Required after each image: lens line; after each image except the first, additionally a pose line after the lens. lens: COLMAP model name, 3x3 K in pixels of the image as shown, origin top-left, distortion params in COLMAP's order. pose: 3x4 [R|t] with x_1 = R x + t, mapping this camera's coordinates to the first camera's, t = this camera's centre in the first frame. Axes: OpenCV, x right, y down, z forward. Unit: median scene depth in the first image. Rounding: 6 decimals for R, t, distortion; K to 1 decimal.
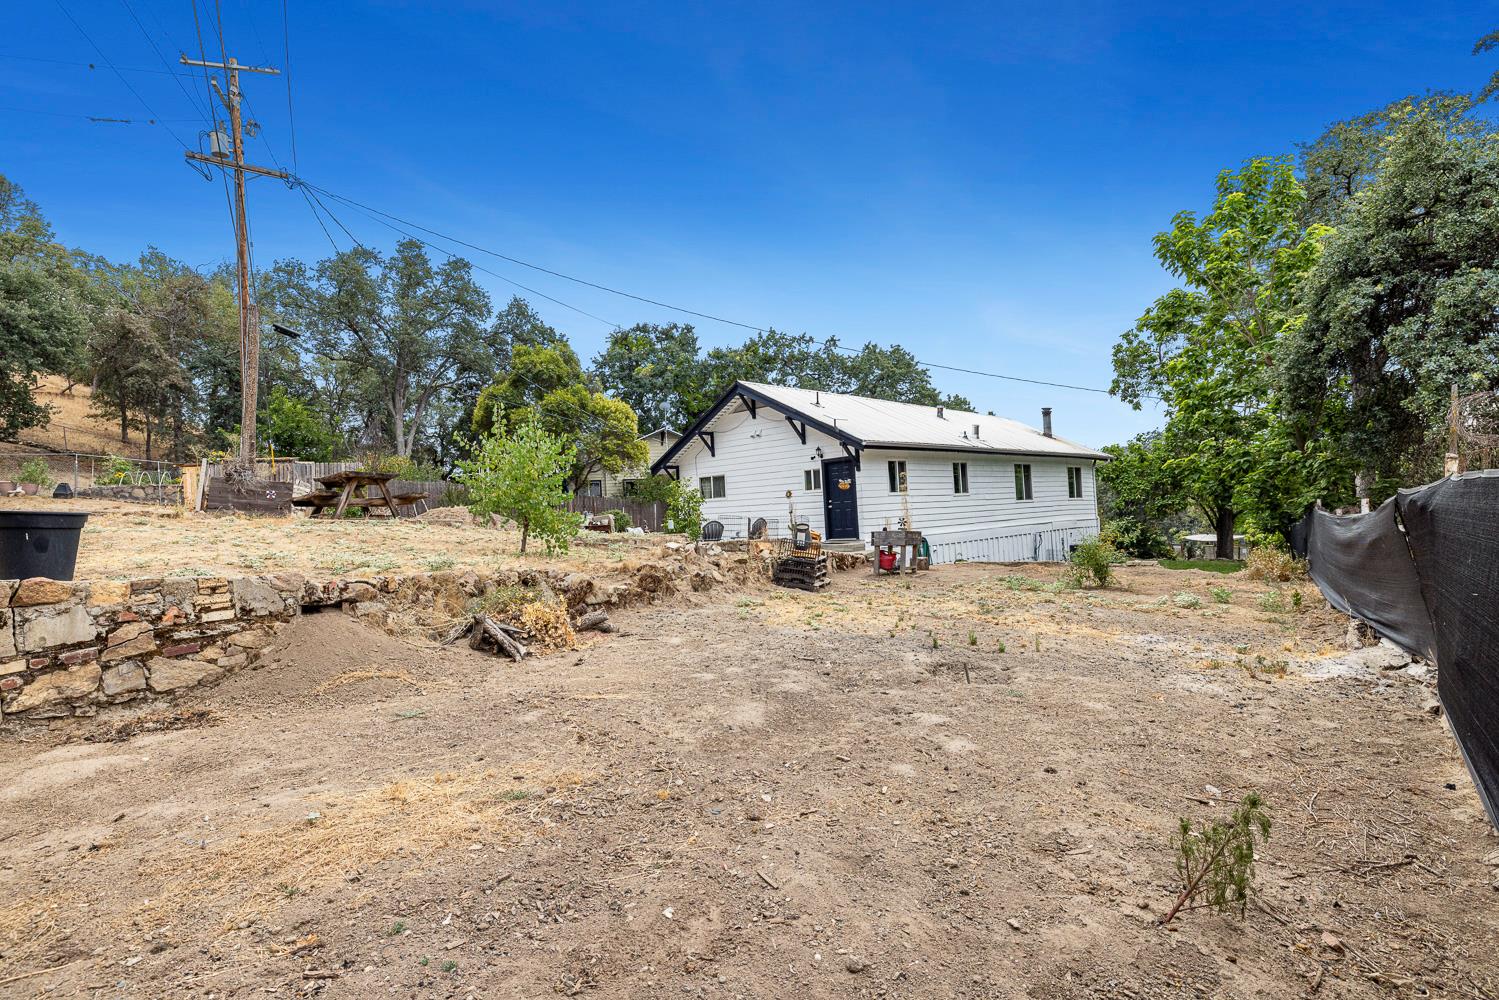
lens RADIAL K [[700.3, 0, 746.7], [0, 700.3, 500.5], [0, 0, 1]] dist [-0.003547, -0.000143]
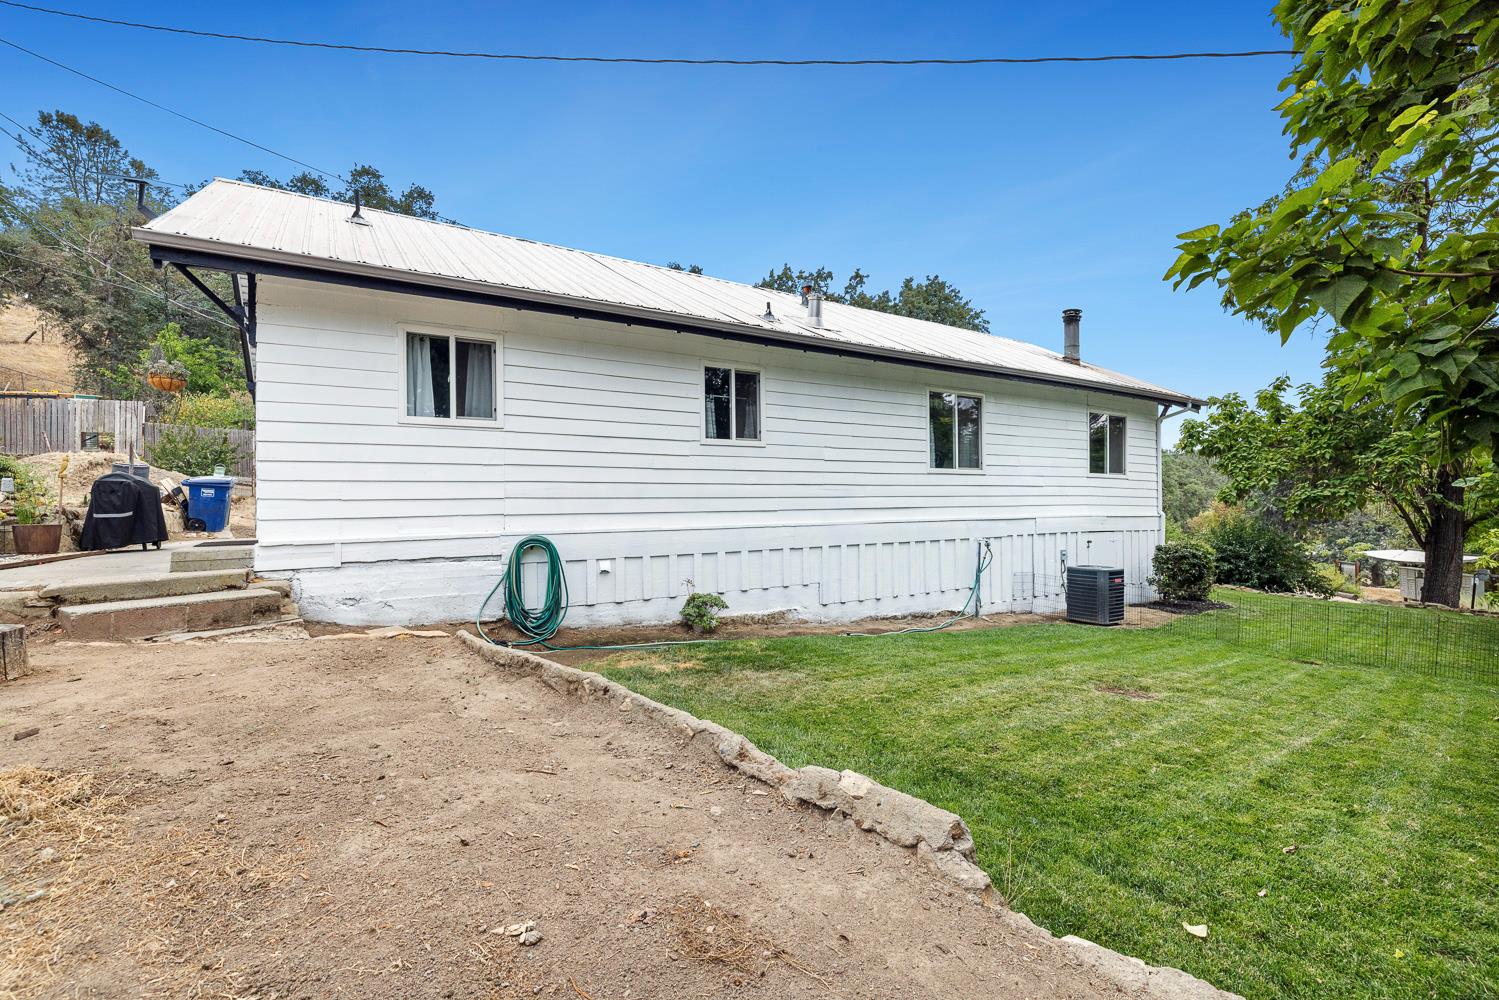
lens RADIAL K [[633.7, 0, 752.6], [0, 633.7, 497.8], [0, 0, 1]] dist [0.005788, -0.001127]
pose [[0.975820, 0.046542, -0.213561, 0.353604], [-0.040686, 0.998668, 0.031740, 0.011407], [0.214754, -0.022283, 0.976414, 0.541480]]
